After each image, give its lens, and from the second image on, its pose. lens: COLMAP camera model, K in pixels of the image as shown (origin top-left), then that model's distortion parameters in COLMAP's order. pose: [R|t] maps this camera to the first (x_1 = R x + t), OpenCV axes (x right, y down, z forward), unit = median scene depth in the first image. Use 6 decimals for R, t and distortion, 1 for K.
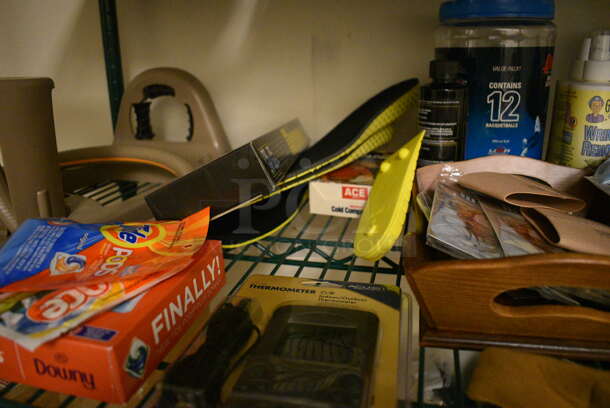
lens RADIAL K [[466.8, 0, 305.0], [0, 466.8, 204.0], [0, 0, 1]] dist [-0.105275, 0.010999]
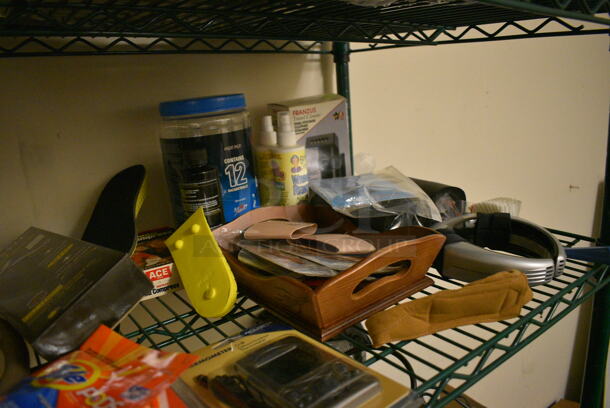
lens RADIAL K [[466.8, 0, 305.0], [0, 466.8, 204.0], [0, 0, 1]] dist [-0.105275, 0.010999]
pose [[0.635669, -0.230266, 0.736820, -0.470733], [0.316372, 0.948346, 0.023430, -0.101899], [-0.704155, 0.218215, 0.675683, -0.049093]]
